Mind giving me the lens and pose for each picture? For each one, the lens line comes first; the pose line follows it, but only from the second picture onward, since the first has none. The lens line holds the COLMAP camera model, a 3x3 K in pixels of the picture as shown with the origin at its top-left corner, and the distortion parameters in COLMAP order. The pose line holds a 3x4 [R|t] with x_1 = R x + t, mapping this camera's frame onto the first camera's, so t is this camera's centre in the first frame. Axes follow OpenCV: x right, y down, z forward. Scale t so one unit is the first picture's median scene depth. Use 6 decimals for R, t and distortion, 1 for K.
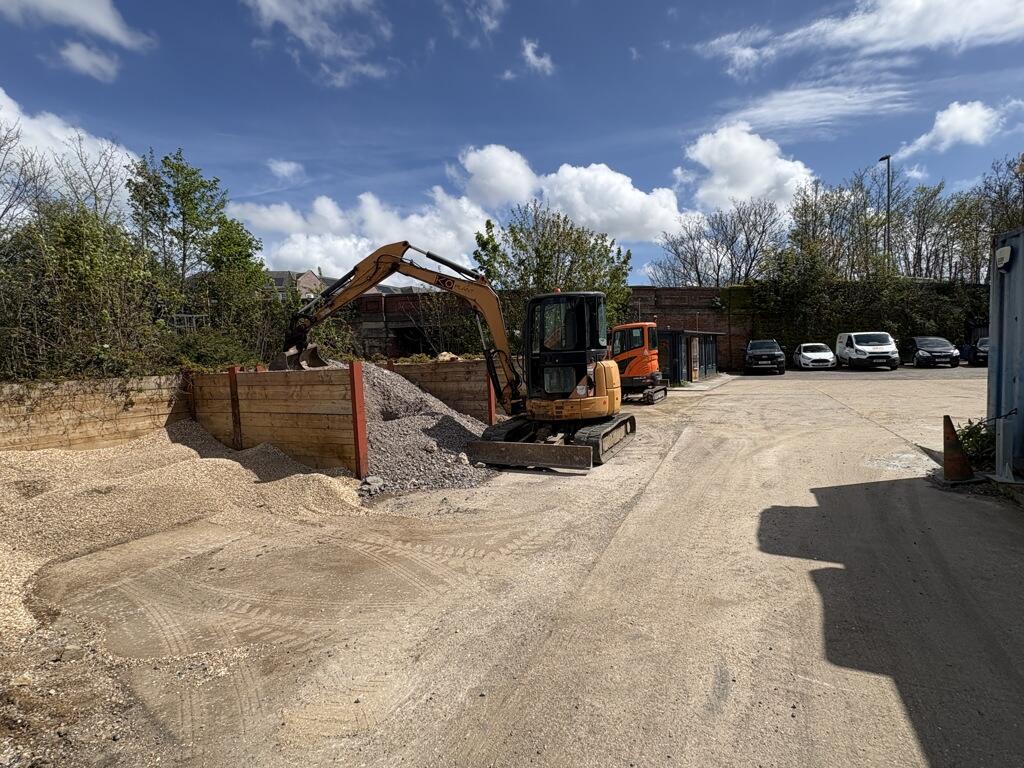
lens RADIAL K [[472.7, 0, 507.6], [0, 472.7, 385.9], [0, 0, 1]] dist [-0.002539, -0.000182]
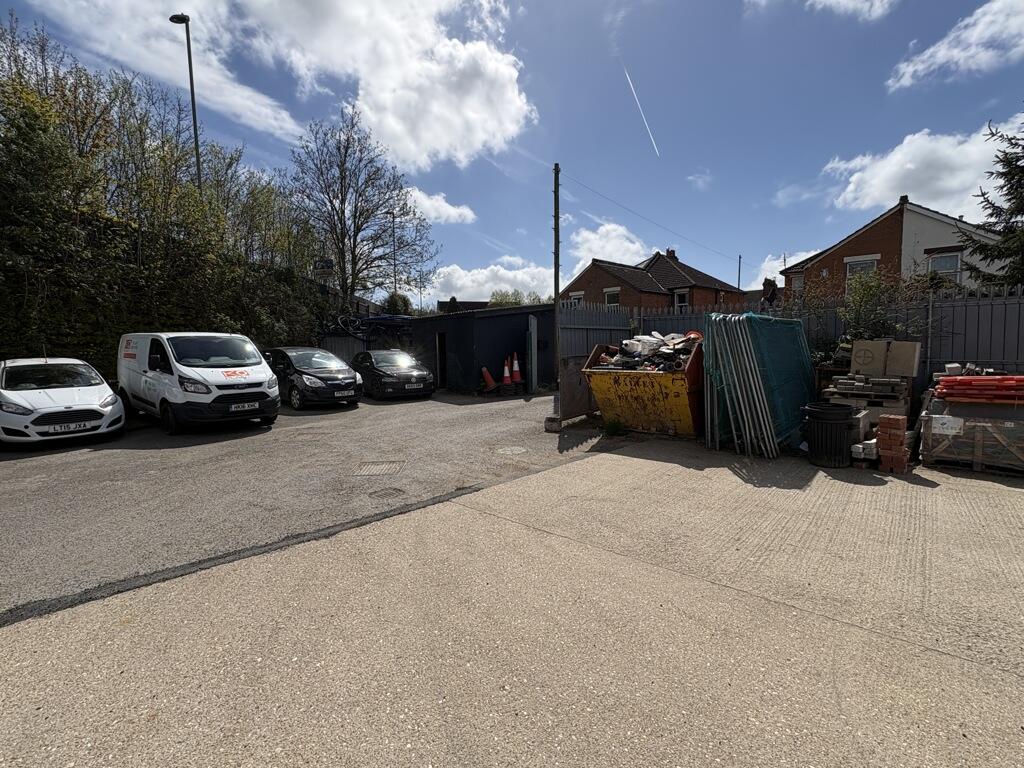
lens RADIAL K [[472.7, 0, 507.6], [0, 472.7, 385.9], [0, 0, 1]] dist [-0.002539, -0.000182]
pose [[0.263071, -0.049788, 0.963491, 1.153803], [0.073416, 0.996805, 0.031464, -0.160369], [-0.961979, 0.062459, 0.265886, 1.675521]]
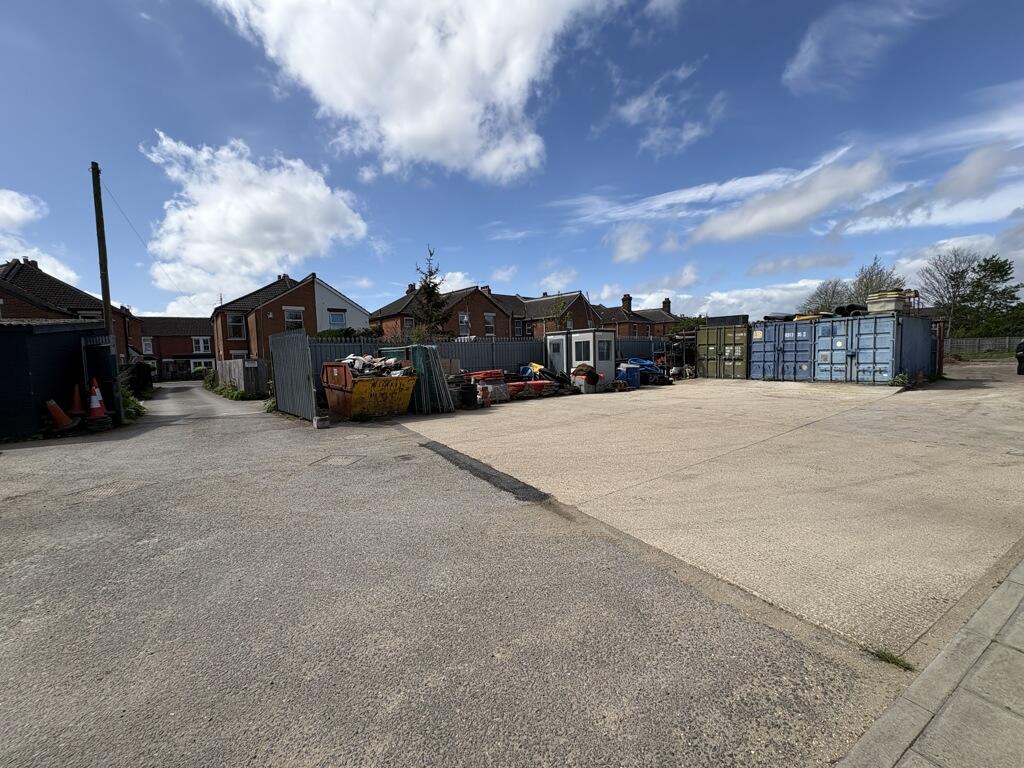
lens RADIAL K [[406.4, 0, 512.0], [0, 406.4, 384.0], [0, 0, 1]] dist [-0.001207, -0.000091]
pose [[-0.890323, 0.033956, 0.454062, 1.149318], [0.095432, 0.988983, 0.113164, -0.220105], [-0.445216, 0.144084, -0.883754, 2.517211]]
